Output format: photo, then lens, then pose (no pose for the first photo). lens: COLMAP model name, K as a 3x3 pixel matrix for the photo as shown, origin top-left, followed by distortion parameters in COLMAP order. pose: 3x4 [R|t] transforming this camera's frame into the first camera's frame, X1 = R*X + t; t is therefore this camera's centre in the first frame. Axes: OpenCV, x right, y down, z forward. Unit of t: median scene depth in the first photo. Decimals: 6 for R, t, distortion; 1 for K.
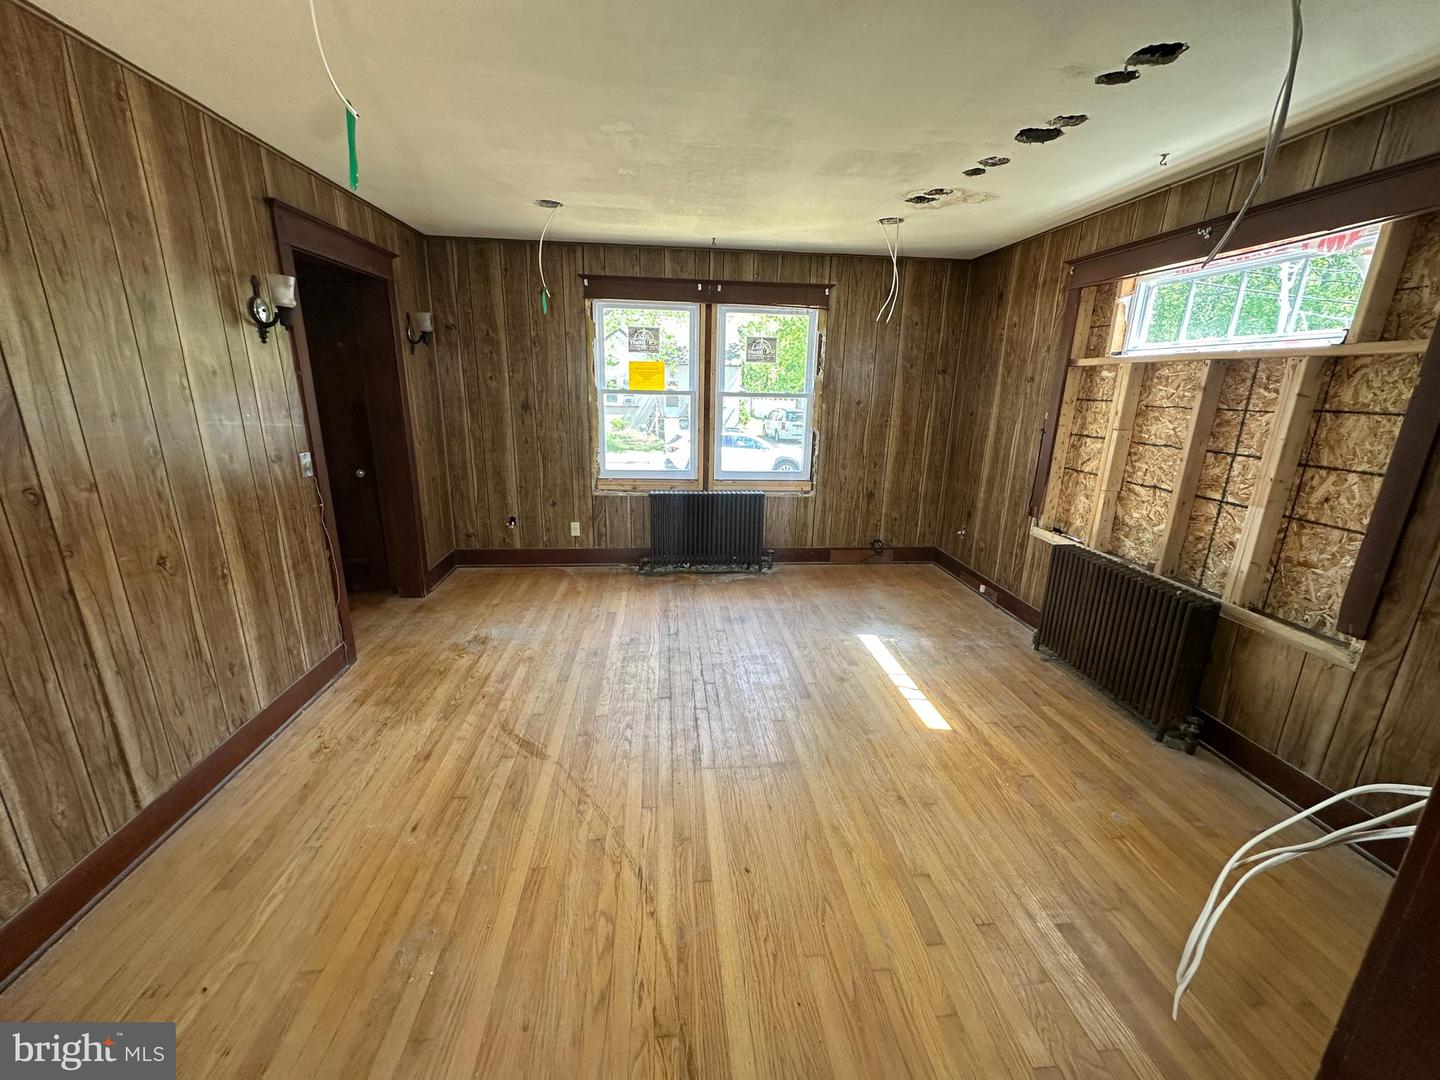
lens RADIAL K [[572.5, 0, 722.6], [0, 572.5, 538.8], [0, 0, 1]] dist [-0.001468, 0.000232]
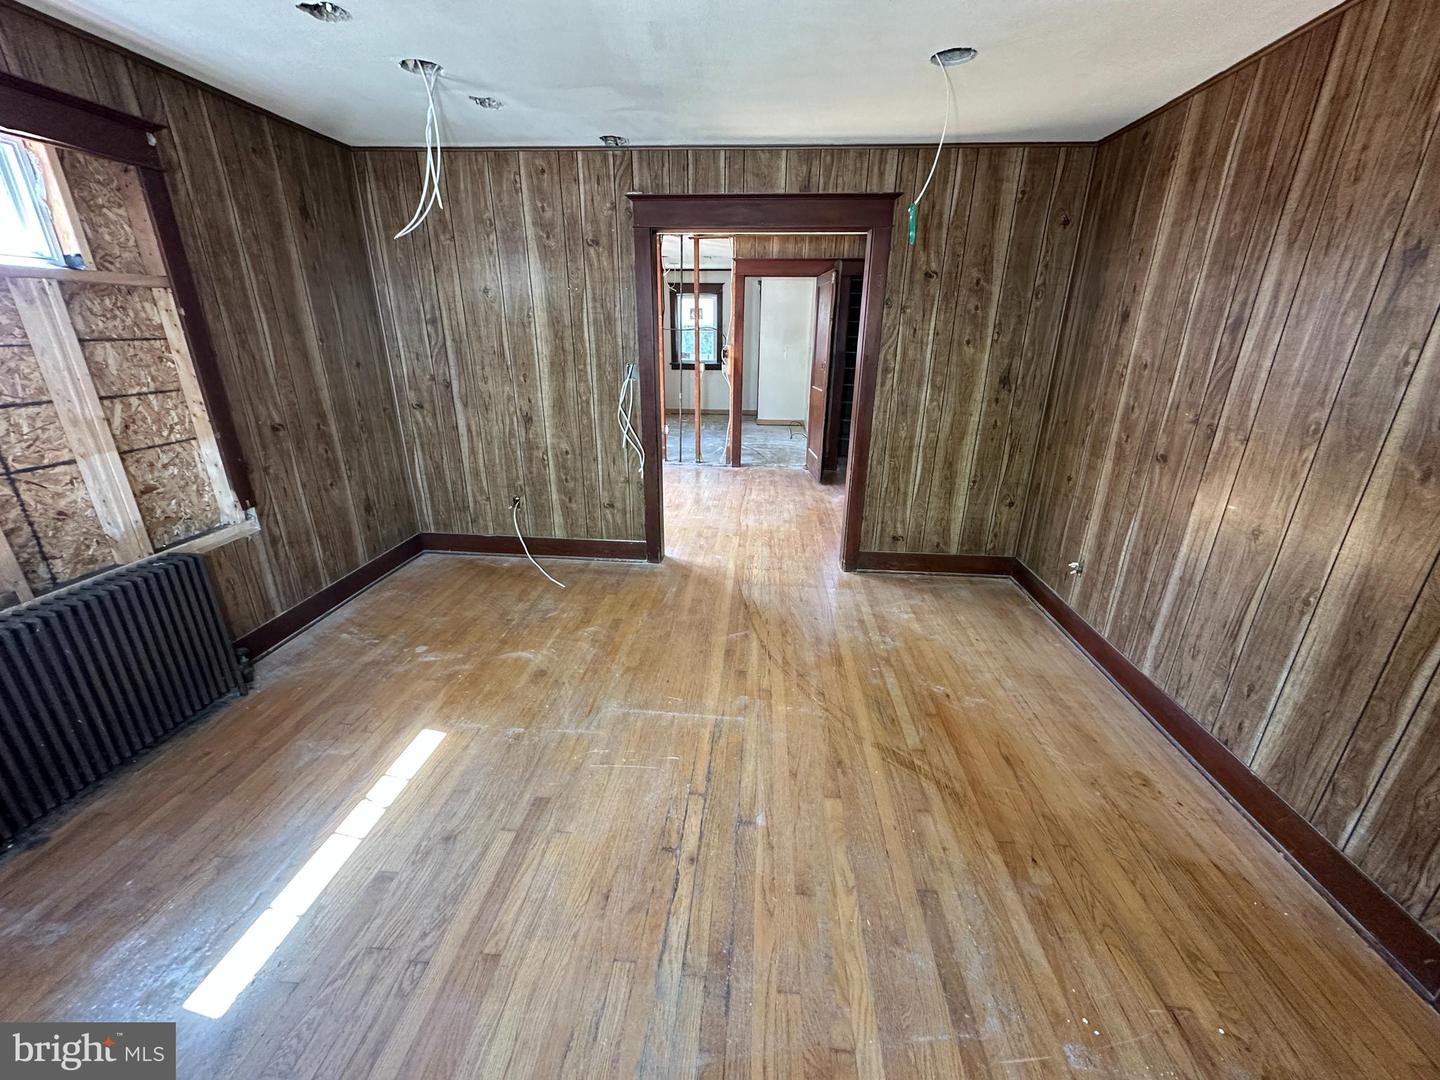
lens RADIAL K [[572.5, 0, 717.7], [0, 572.5, 538.7], [0, 0, 1]] dist [-0.001468, 0.000232]
pose [[-0.983269, -0.091570, 0.157468, -0.178777], [0.017155, 0.814071, 0.580512, -0.472720], [-0.181348, 0.573501, -0.798880, 1.697030]]
